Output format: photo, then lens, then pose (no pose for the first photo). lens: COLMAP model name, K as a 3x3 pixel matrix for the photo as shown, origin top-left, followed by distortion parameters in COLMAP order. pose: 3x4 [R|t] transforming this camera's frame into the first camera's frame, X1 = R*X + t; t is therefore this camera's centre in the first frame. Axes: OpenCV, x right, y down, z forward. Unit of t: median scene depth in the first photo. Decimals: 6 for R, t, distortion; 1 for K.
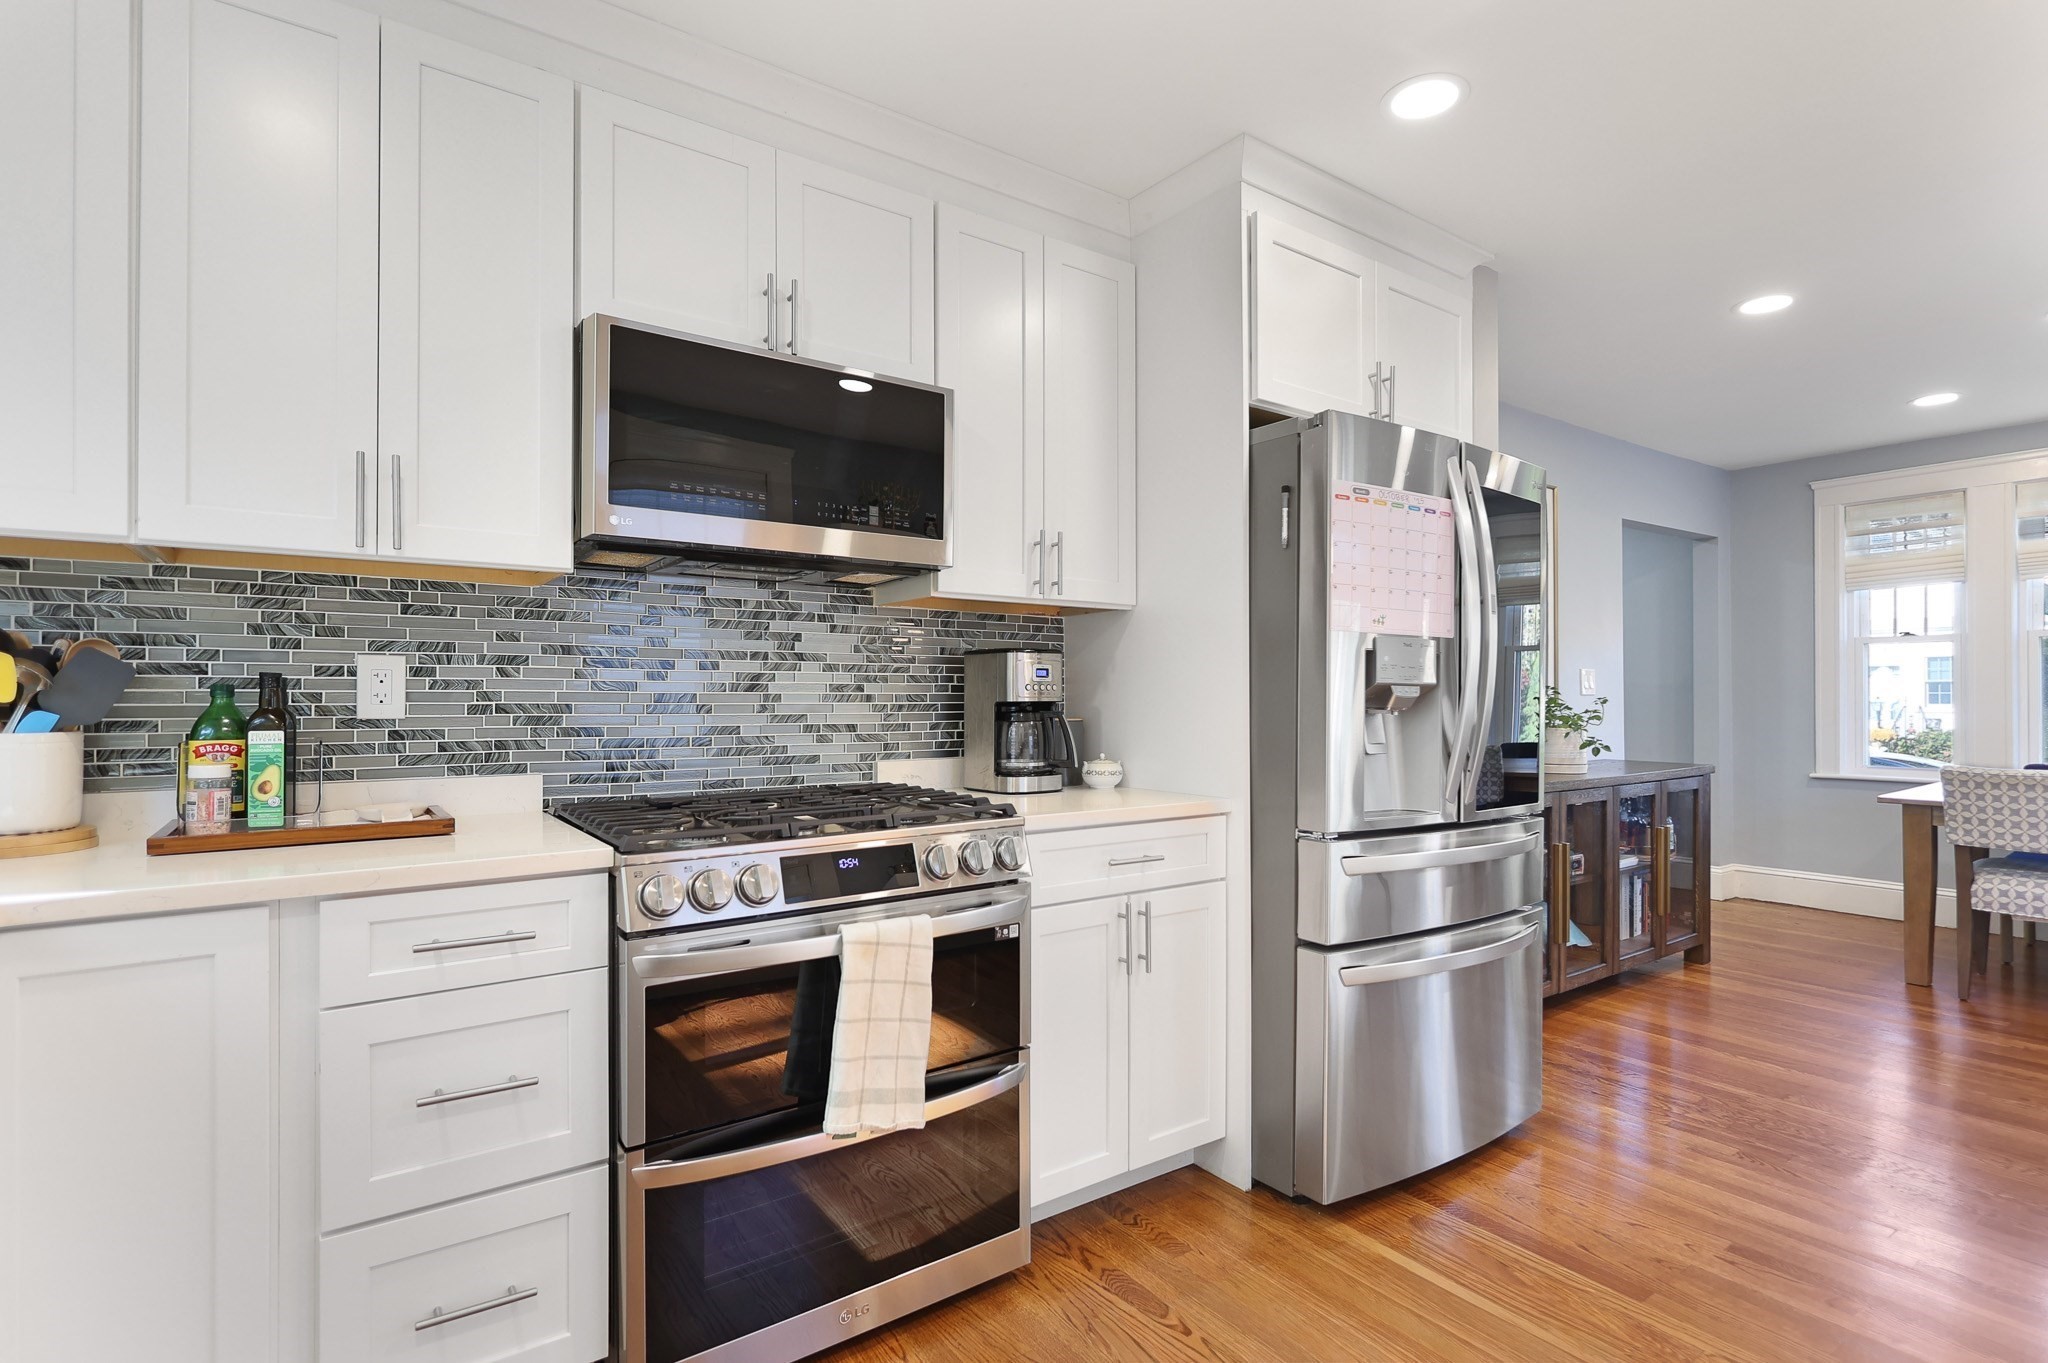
lens RADIAL K [[1013.0, 0, 1039.7], [0, 1013.0, 697.4], [0, 0, 1]] dist [0.001144, 0.001193]
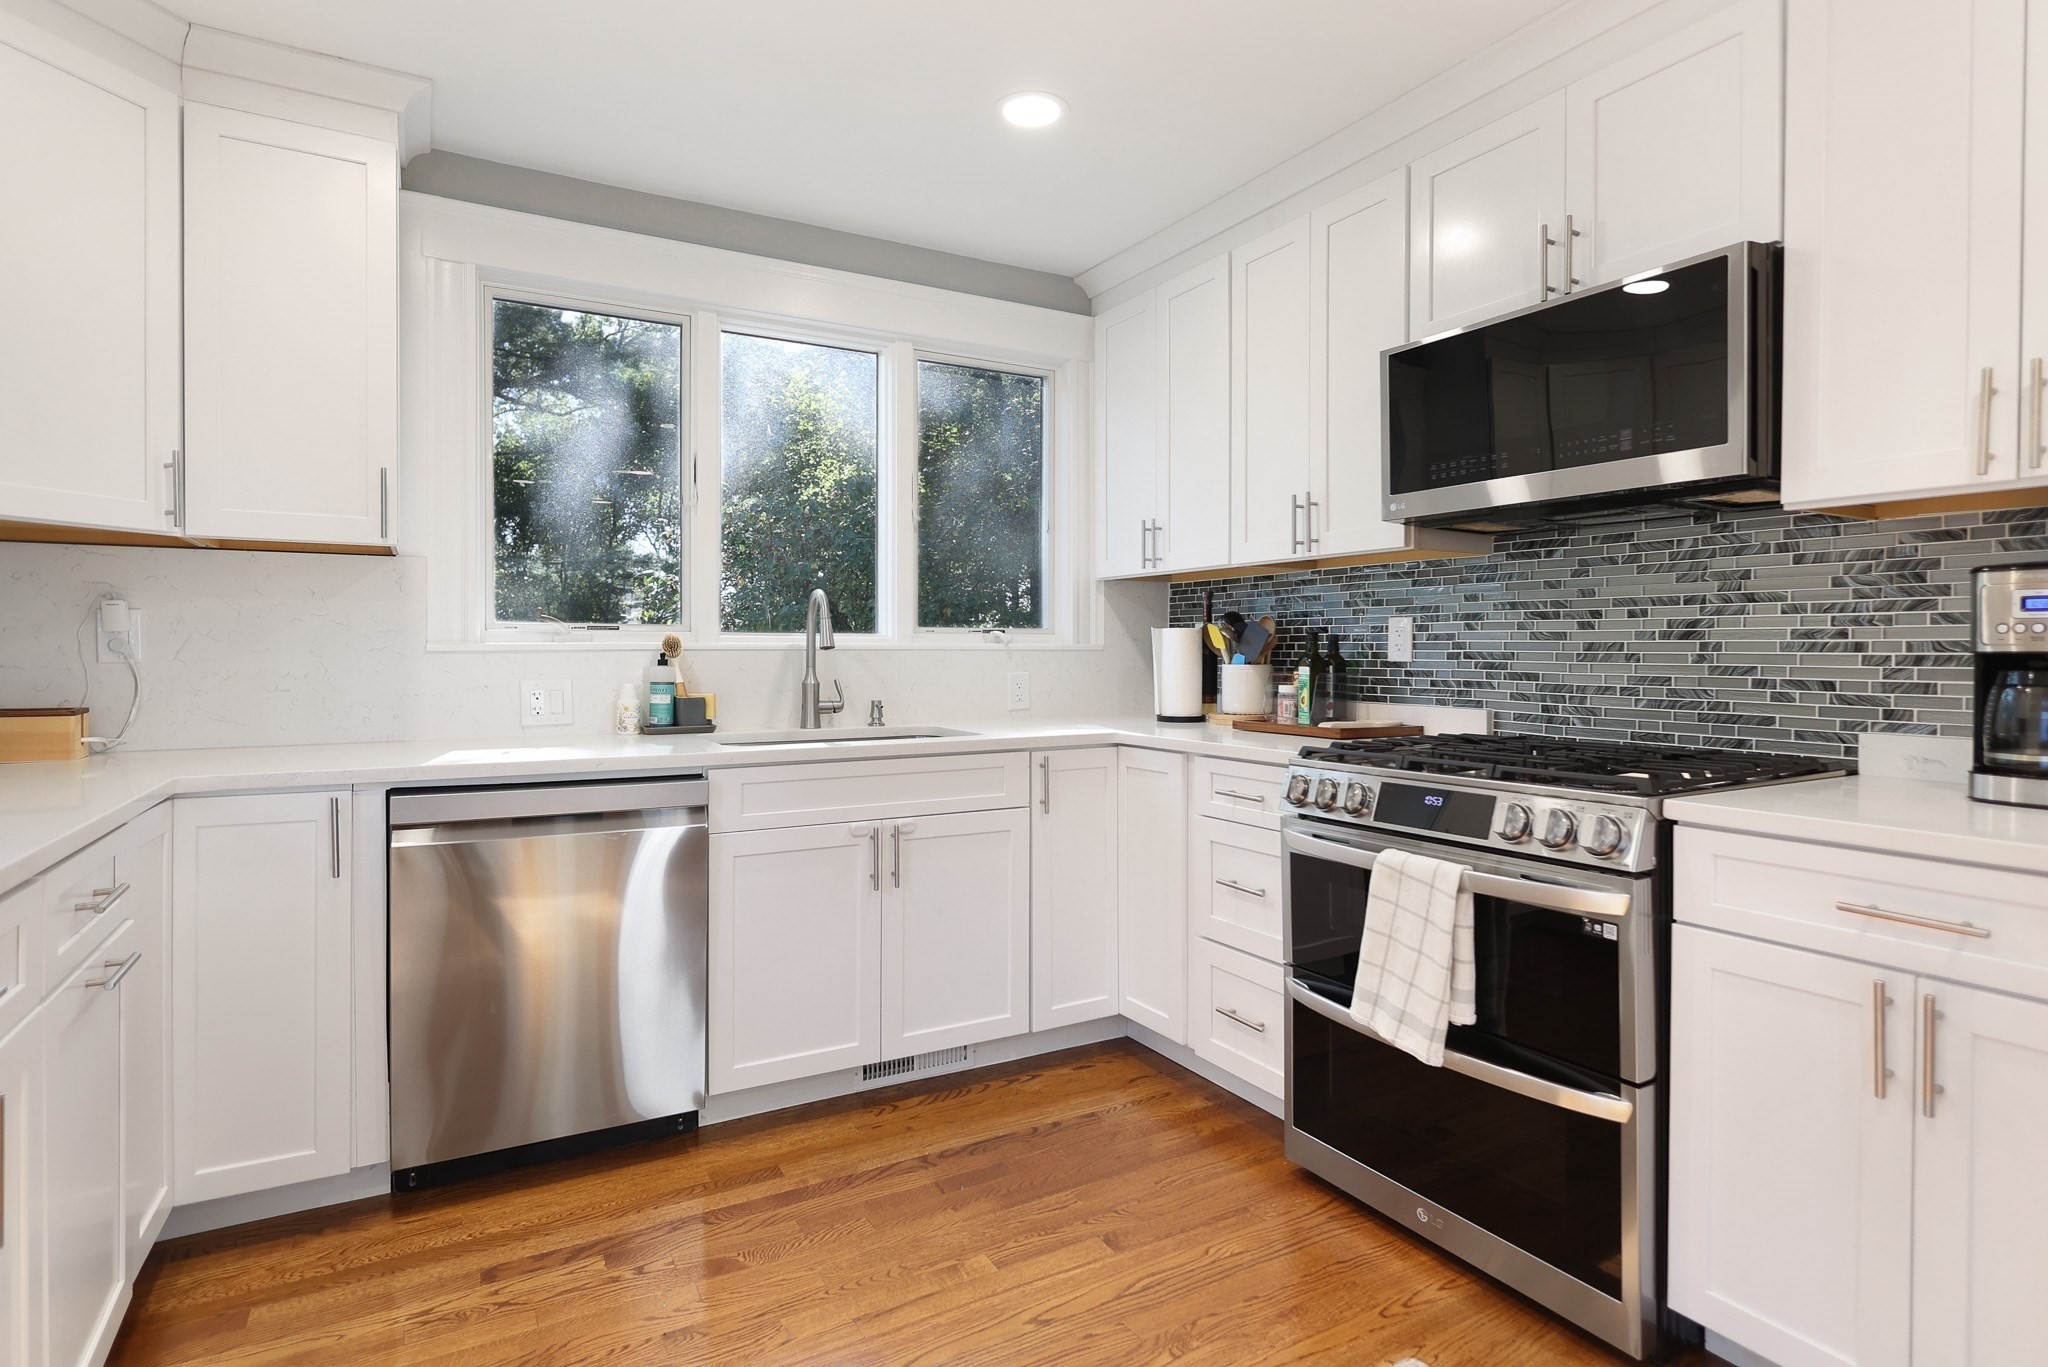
lens RADIAL K [[1013.0, 0, 1032.3], [0, 1013.0, 663.2], [0, 0, 1]] dist [0.001144, 0.001193]
pose [[-0.081850, 0.015861, -0.996518, 0.726305], [0.001300, 0.999874, 0.015808, 0.000217], [0.996644, -0.000002, -0.081860, 0.531011]]
